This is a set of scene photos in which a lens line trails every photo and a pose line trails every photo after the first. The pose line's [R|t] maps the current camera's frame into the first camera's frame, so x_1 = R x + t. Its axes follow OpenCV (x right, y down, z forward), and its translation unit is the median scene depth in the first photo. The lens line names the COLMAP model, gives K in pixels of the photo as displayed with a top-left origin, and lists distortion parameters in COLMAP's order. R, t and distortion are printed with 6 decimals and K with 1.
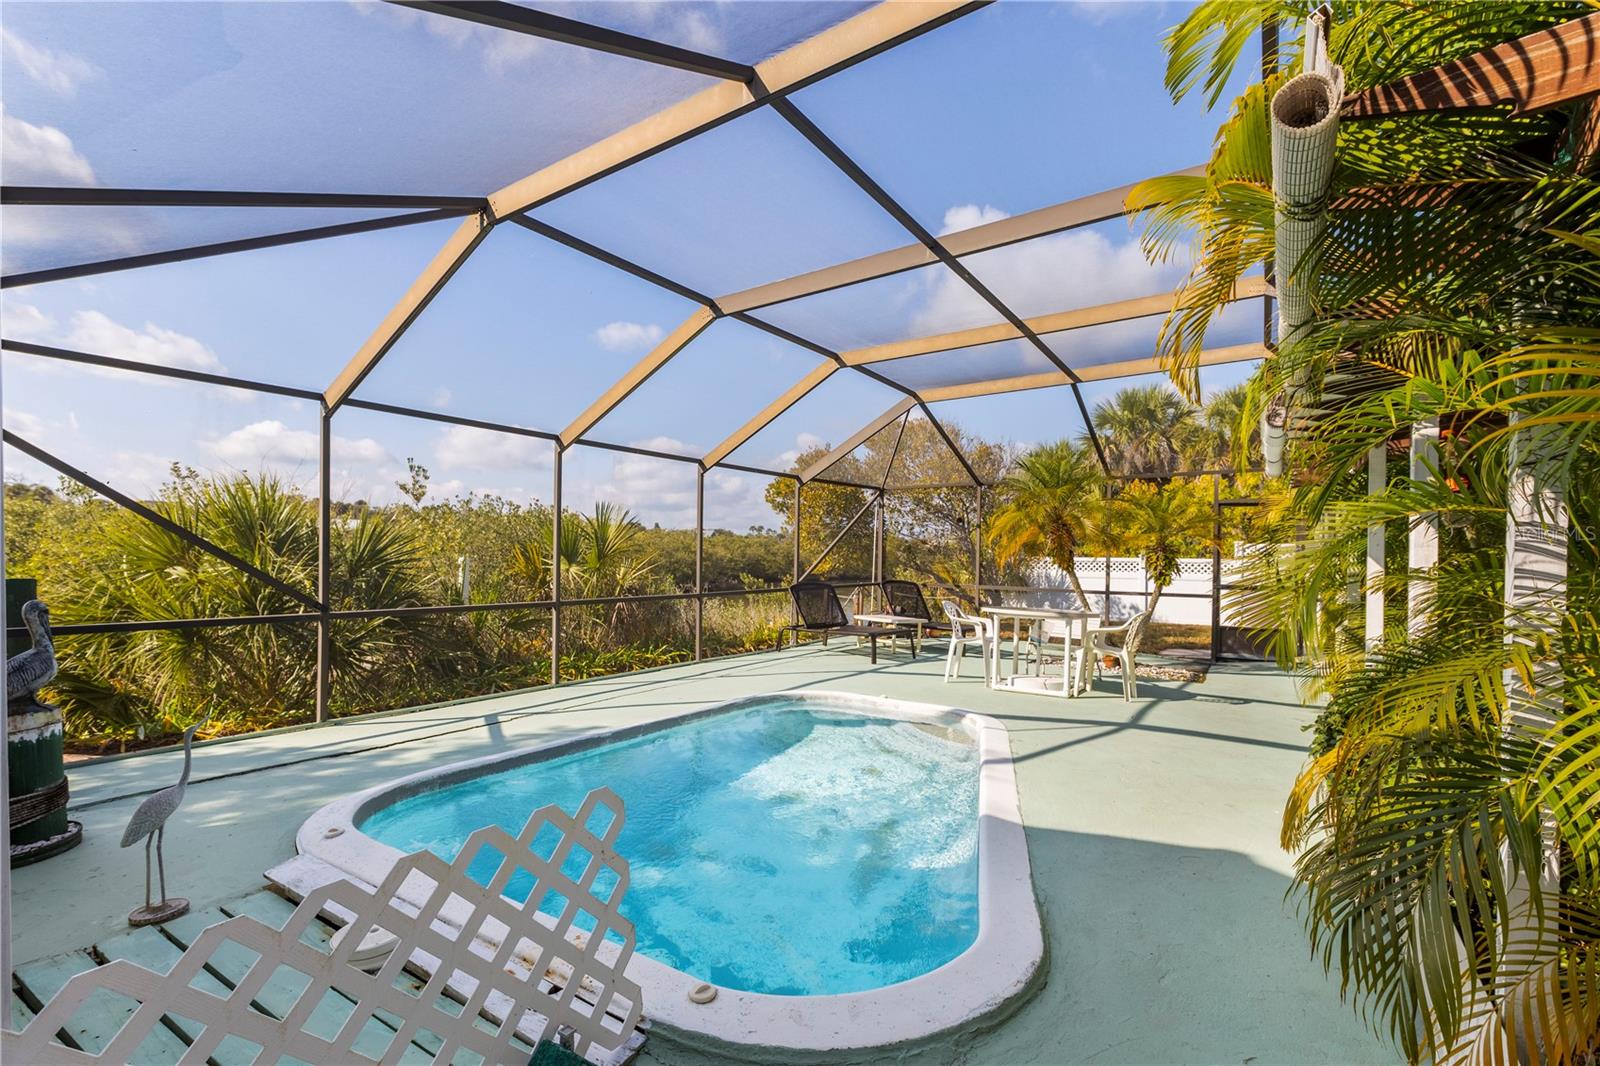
lens RADIAL K [[714.5, 0, 787.0], [0, 714.5, 548.7], [0, 0, 1]] dist [0.001441, -0.000060]
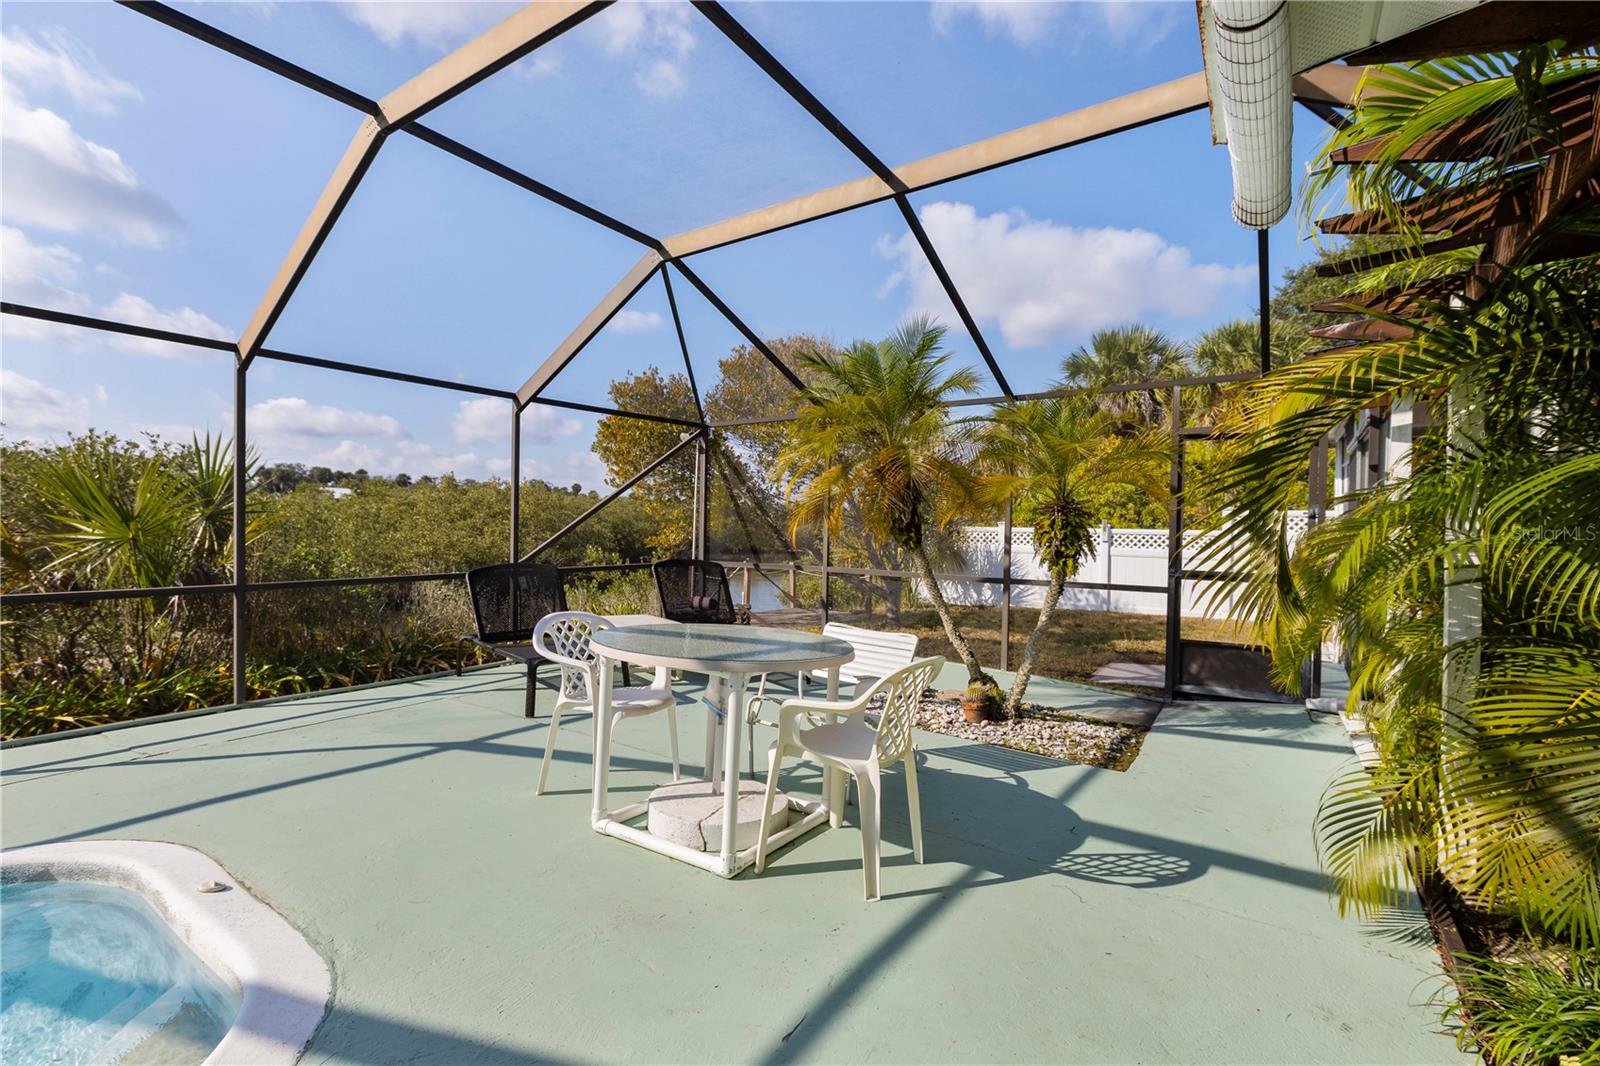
lens RADIAL K [[714.5, 0, 806.7], [0, 714.5, 522.3], [0, 0, 1]] dist [0.001441, -0.000060]
pose [[0.999830, 0.008473, 0.016359, 0.172036], [-0.008540, 0.999956, 0.003989, 0.005499], [-0.016324, -0.004128, 0.999858, 0.245756]]
